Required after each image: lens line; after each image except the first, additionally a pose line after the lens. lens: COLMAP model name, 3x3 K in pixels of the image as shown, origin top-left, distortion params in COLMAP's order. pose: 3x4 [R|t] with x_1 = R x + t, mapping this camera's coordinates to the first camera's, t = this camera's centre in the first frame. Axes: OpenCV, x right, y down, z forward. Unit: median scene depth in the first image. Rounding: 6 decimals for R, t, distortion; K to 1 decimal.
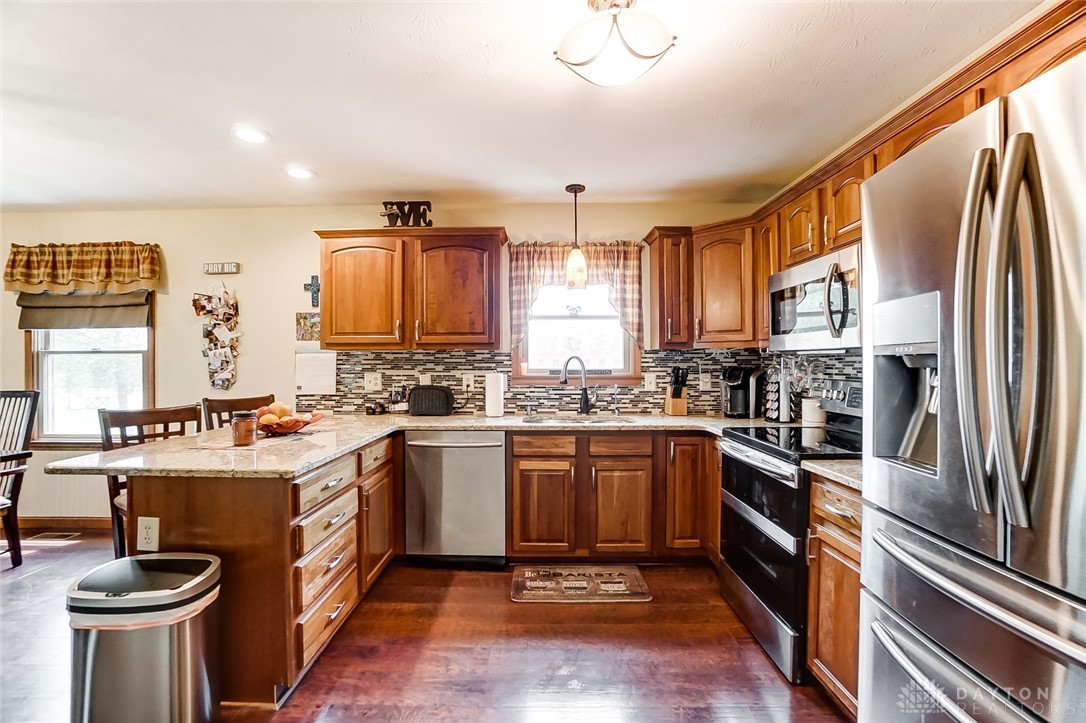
lens RADIAL K [[479.4, 0, 540.0], [0, 479.4, 351.7], [0, 0, 1]] dist [-0.066630, 0.024060]
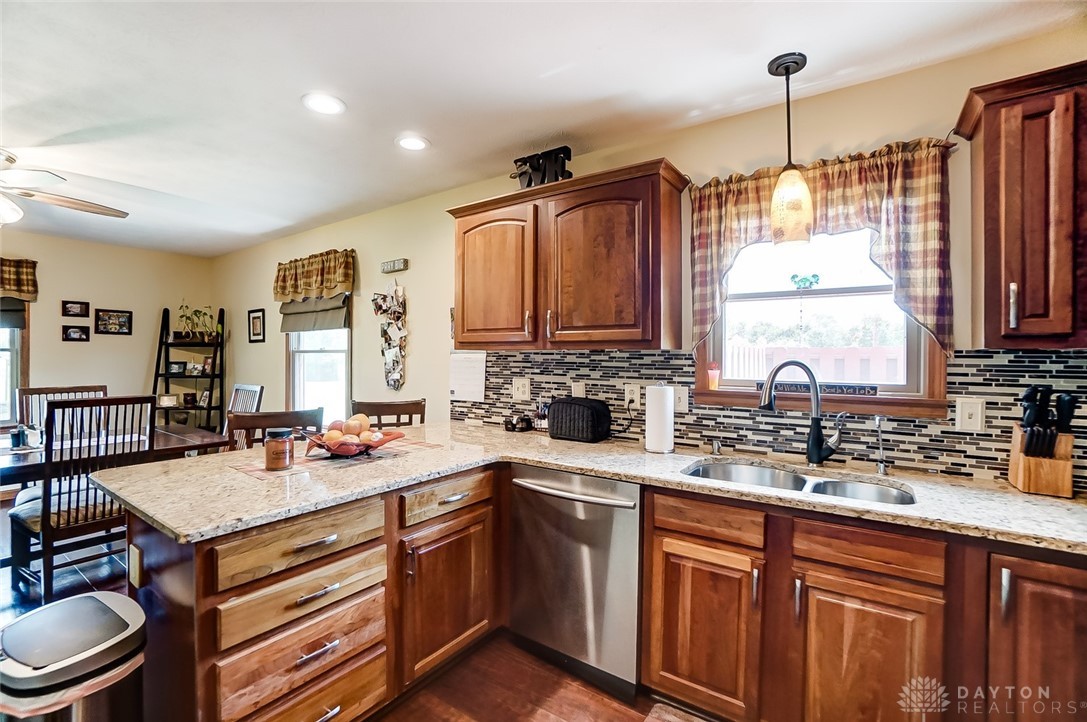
lens RADIAL K [[479.9, 0, 540.5], [0, 479.9, 351.2], [0, 0, 1]] dist [-0.066630, 0.024060]
pose [[0.819315, 0.002981, -0.573336, 0.142565], [0.007023, 0.999859, 0.015234, -0.013276], [0.573301, -0.016508, 0.819179, 0.356828]]
